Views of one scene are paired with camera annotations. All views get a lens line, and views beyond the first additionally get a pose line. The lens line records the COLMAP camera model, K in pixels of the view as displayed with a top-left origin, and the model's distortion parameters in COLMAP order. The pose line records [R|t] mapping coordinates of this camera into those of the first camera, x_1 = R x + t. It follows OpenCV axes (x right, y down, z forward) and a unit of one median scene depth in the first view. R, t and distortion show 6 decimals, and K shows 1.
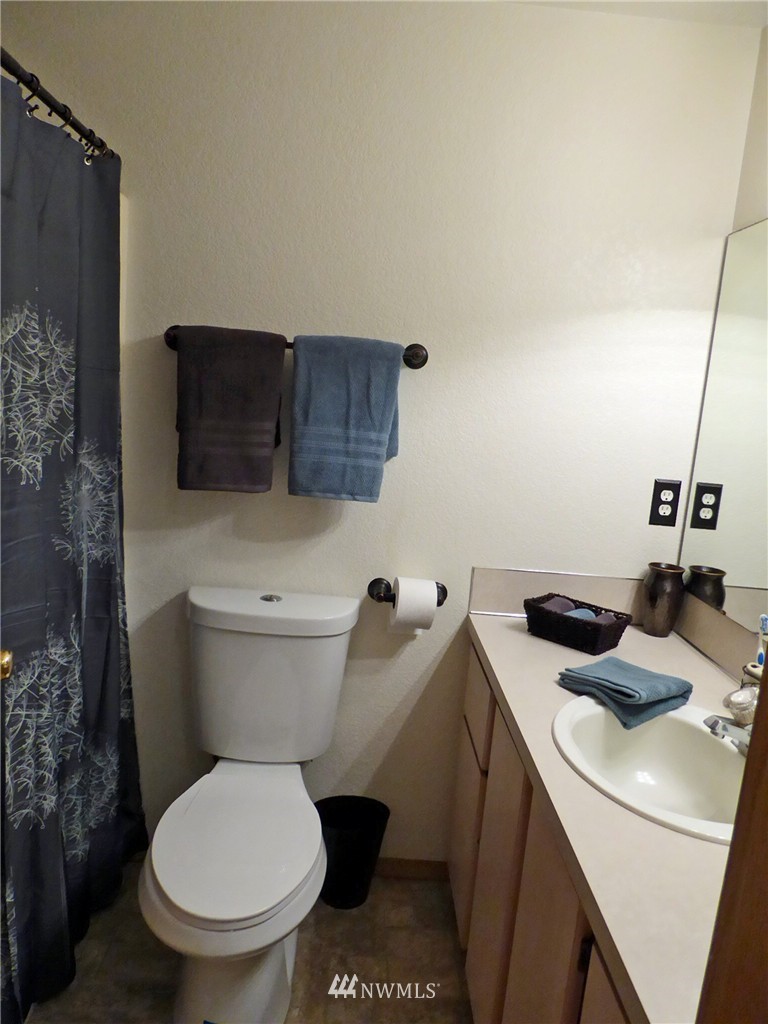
lens RADIAL K [[731.4, 0, 384.0], [0, 731.4, 512.0], [0, 0, 1]] dist [-0.020767, 0.002201]
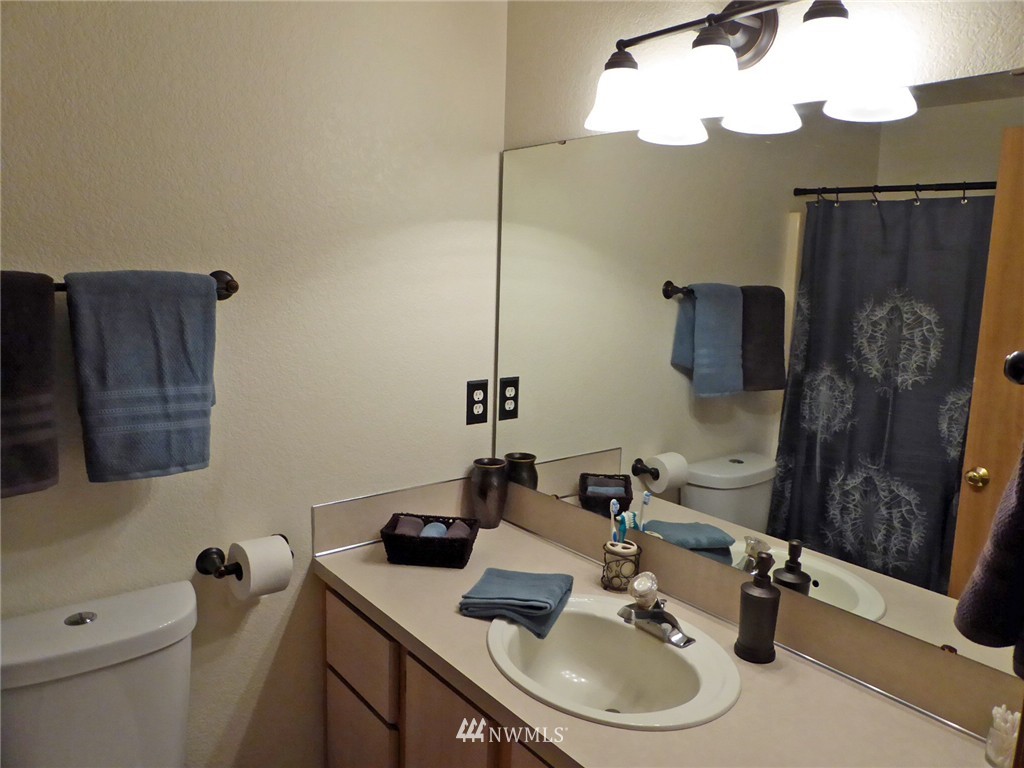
lens RADIAL K [[731.4, 0, 512.0], [0, 731.4, 384.0], [0, 0, 1]] dist [-0.020767, 0.002201]
pose [[0.795765, -0.154621, 0.585535, -0.201275], [0.139894, 0.987640, 0.070682, -0.112936], [-0.589227, 0.025666, 0.807560, 0.123935]]
